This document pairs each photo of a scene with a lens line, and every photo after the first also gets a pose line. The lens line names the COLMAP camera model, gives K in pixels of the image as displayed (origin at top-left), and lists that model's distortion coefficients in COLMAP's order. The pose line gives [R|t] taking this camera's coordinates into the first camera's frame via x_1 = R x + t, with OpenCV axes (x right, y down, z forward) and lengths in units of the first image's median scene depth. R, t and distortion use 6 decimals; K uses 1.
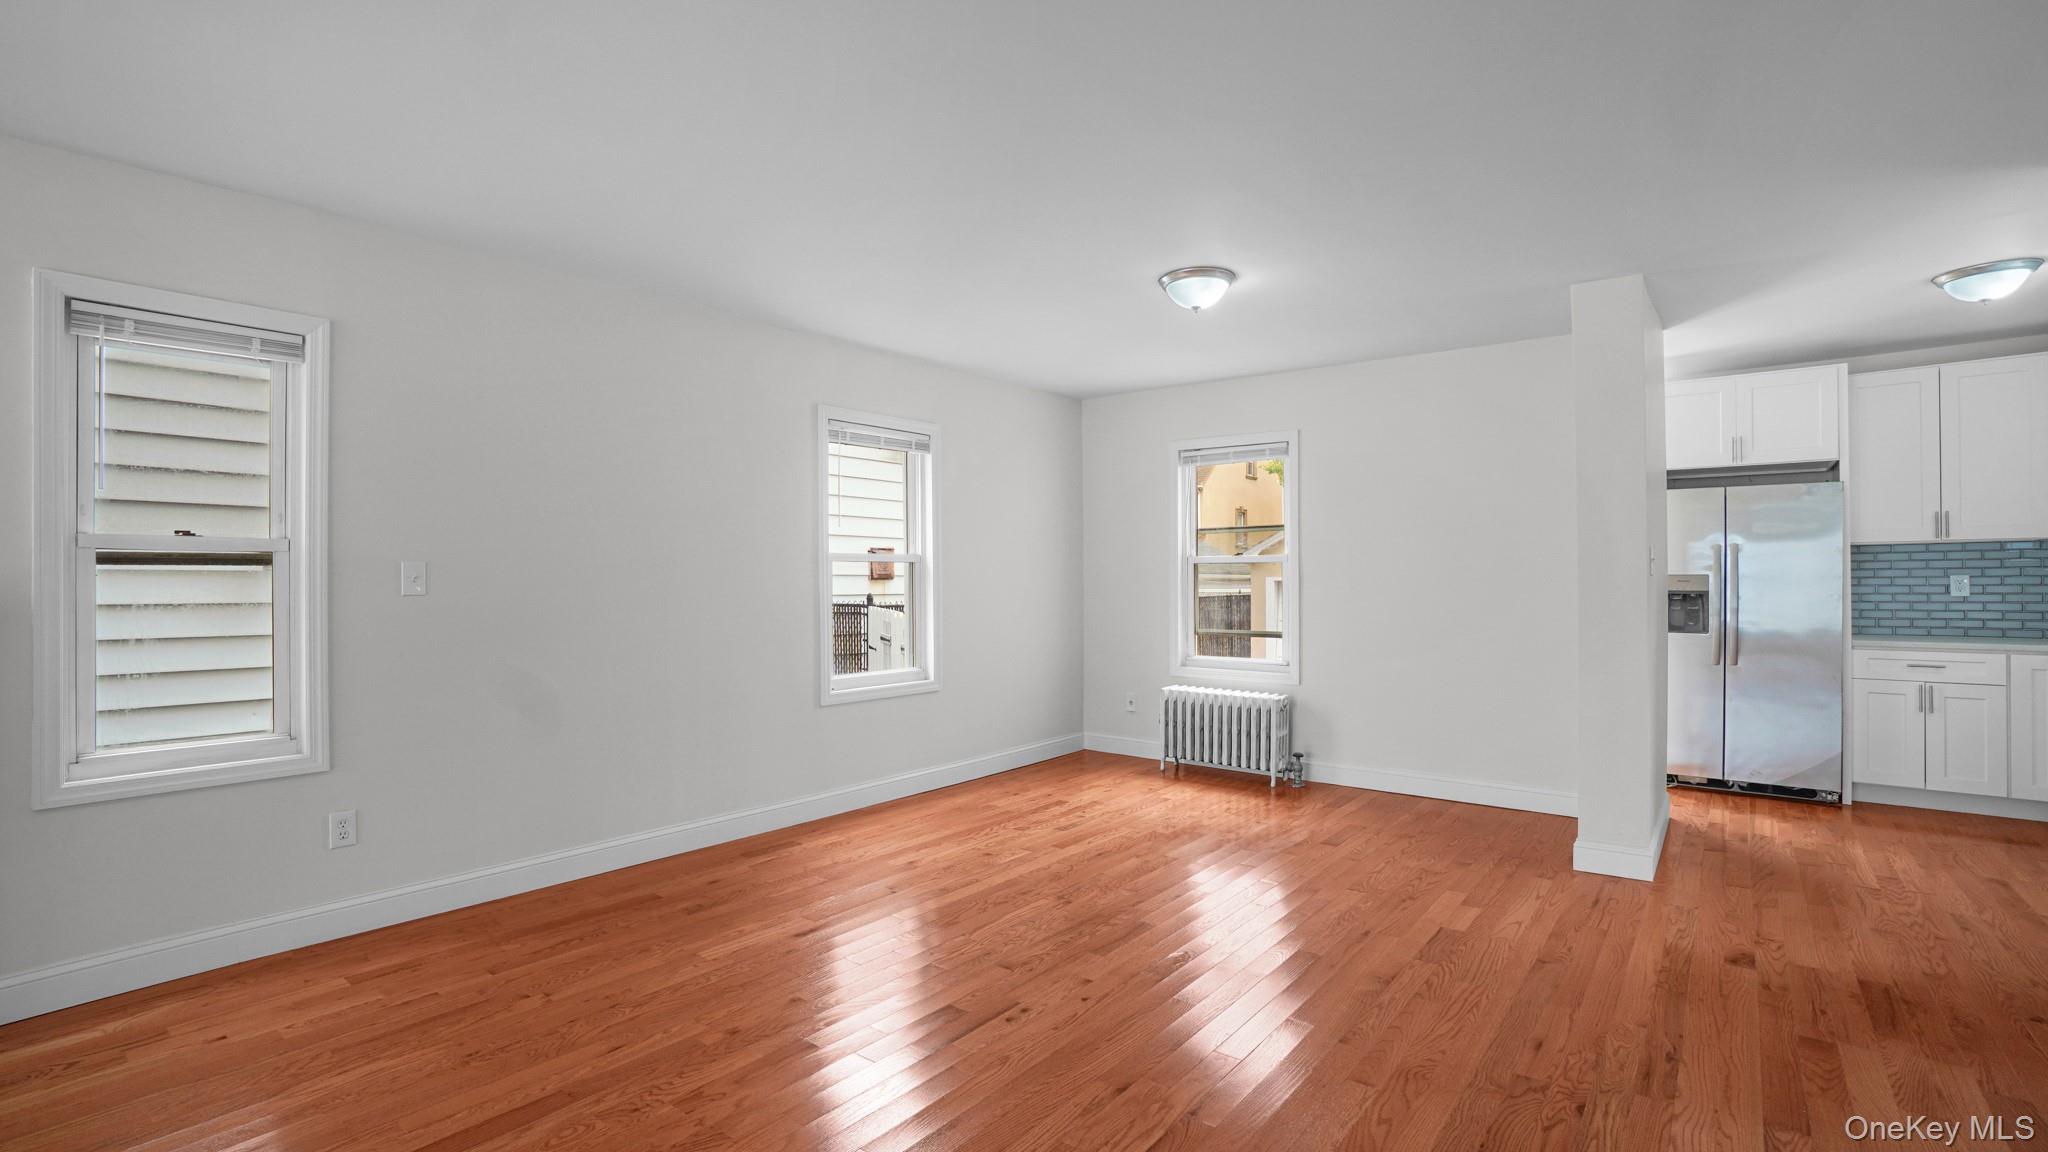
lens RADIAL K [[896.1, 0, 1021.9], [0, 896.1, 584.4], [0, 0, 1]] dist [-0.001684, -0.000175]
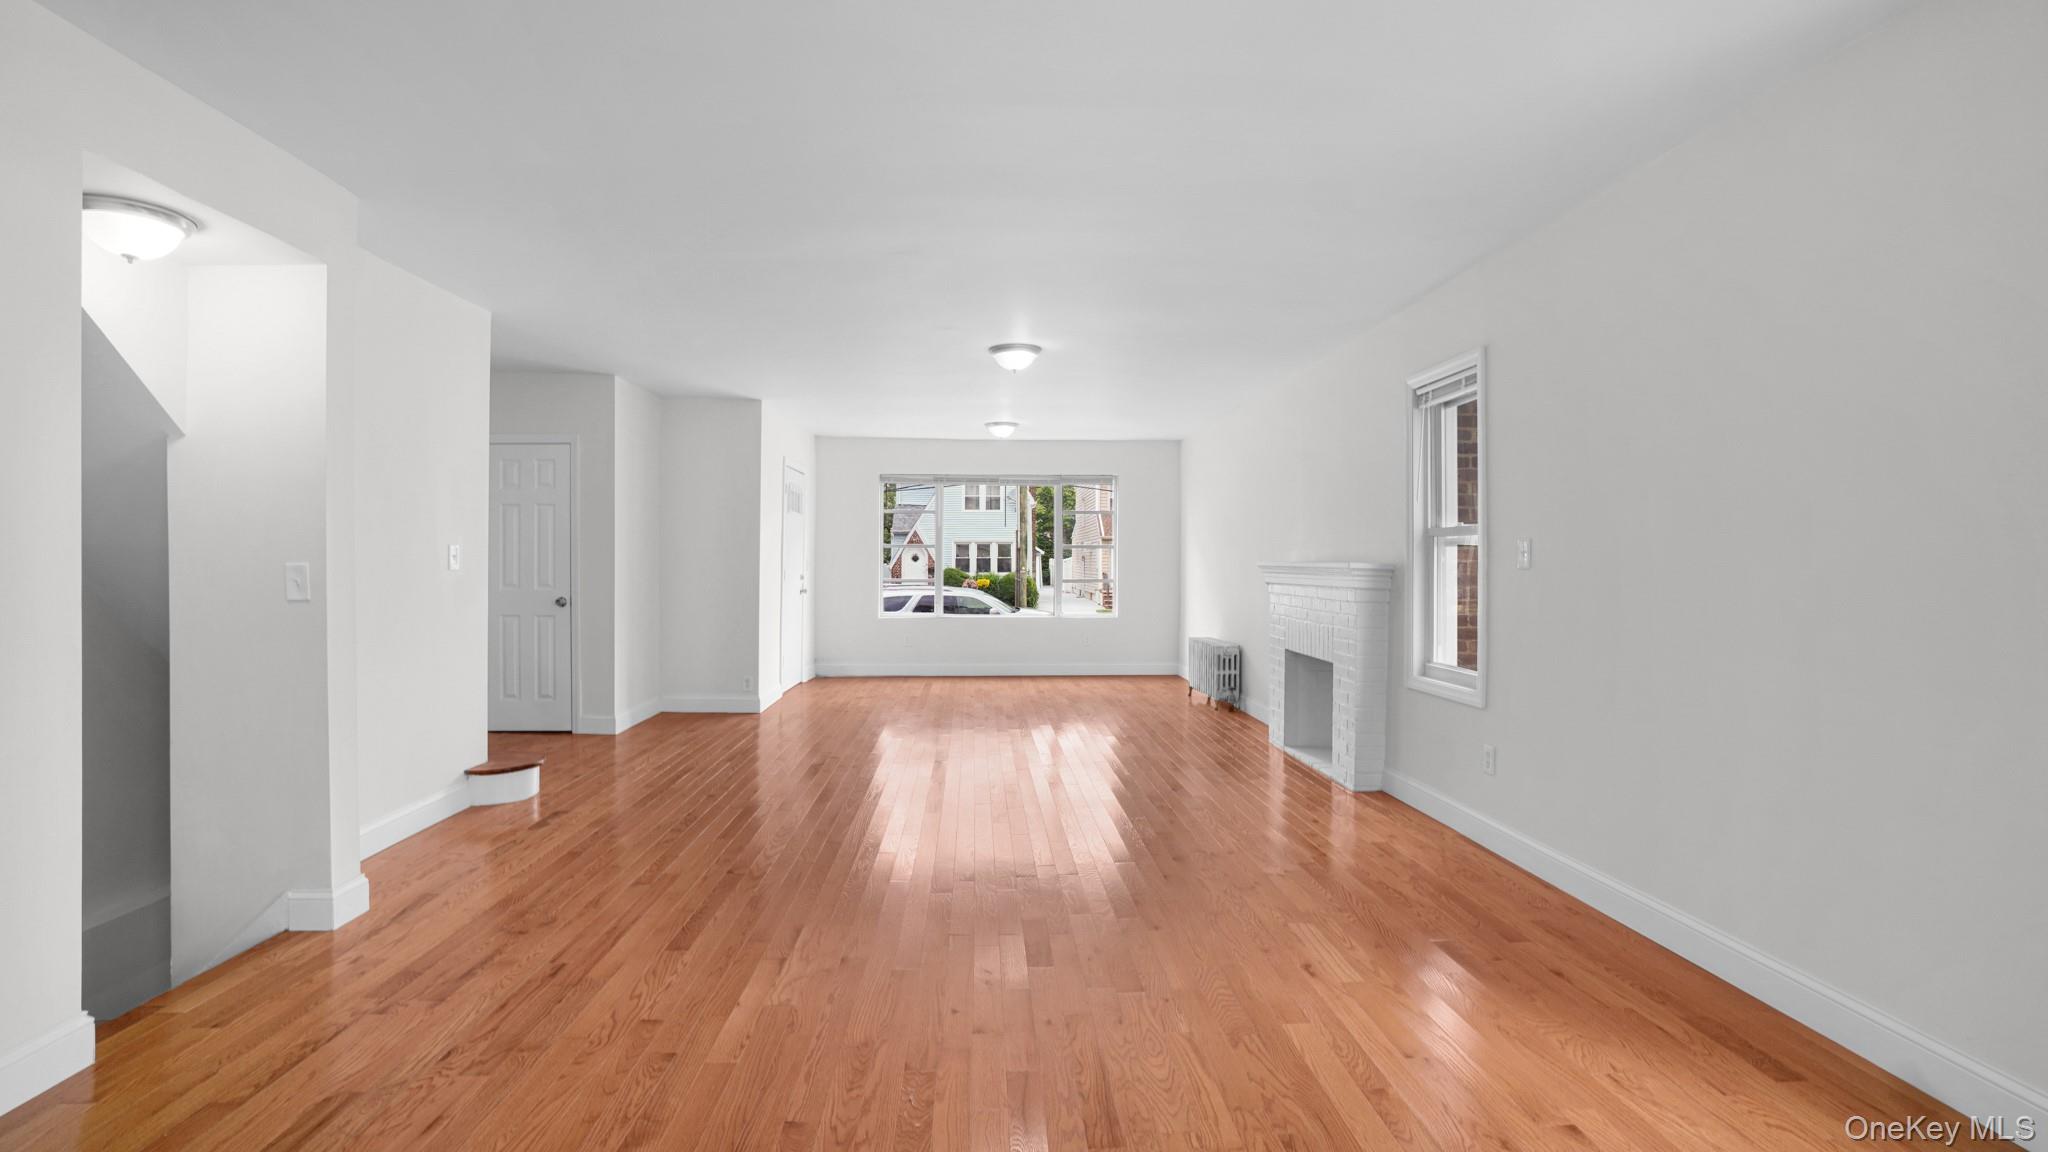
lens RADIAL K [[899.2, 0, 1008.4], [0, 899.2, 550.0], [0, 0, 1]] dist [-0.001845, -0.000152]
pose [[-0.737705, -0.009207, -0.675061, 0.583751], [-0.005496, 0.999956, -0.007632, 0.001787], [0.675101, -0.001921, -0.737723, 1.543127]]
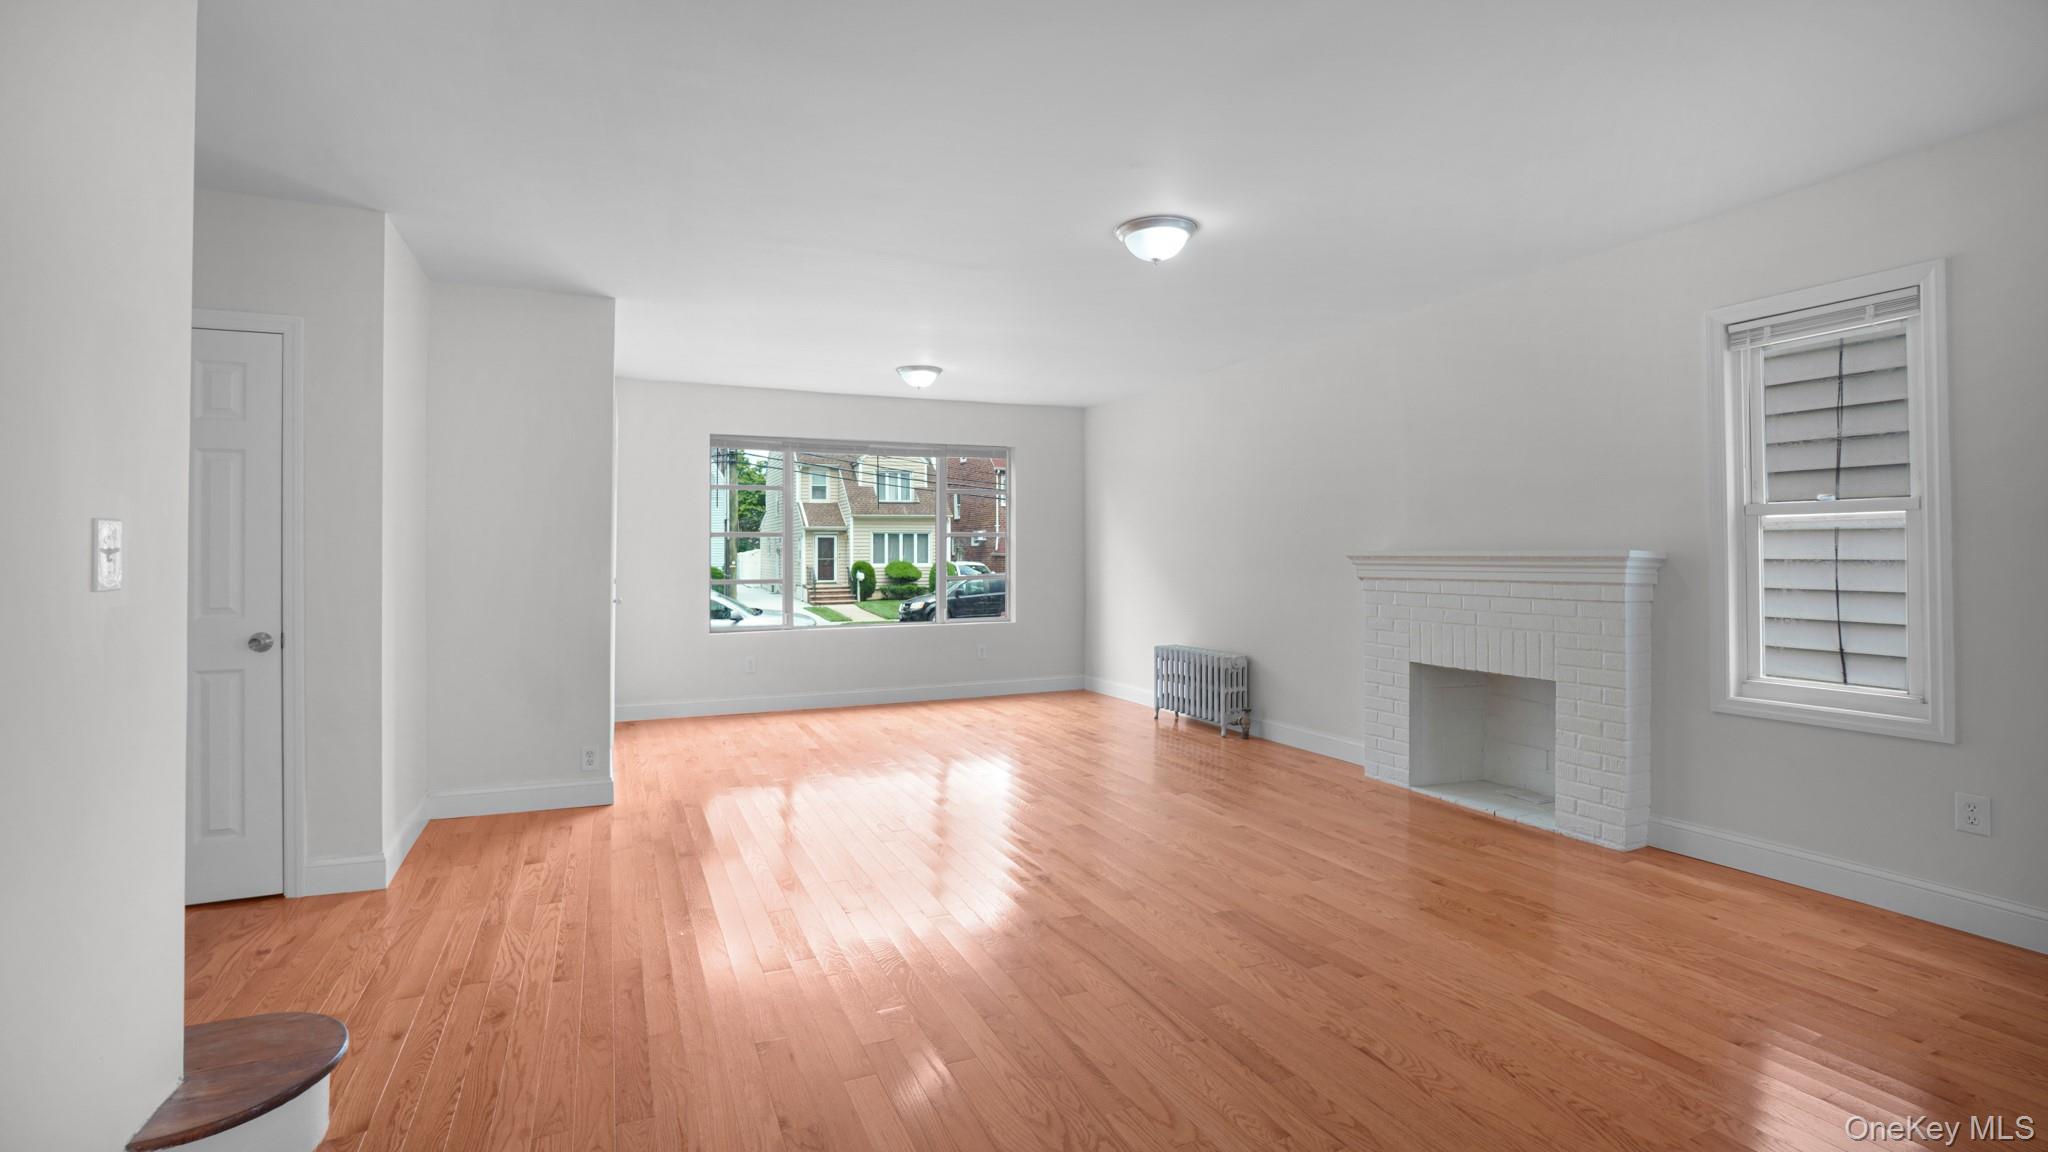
lens RADIAL K [[927.1, 0, 1022.3], [0, 927.1, 540.6], [0, 0, 1]] dist [-0.011921, 0.000276]
pose [[-0.433669, -0.008130, -0.901036, 0.523421], [0.001613, 0.999951, -0.009799, 0.005904], [0.901071, -0.005703, -0.433635, 0.574597]]
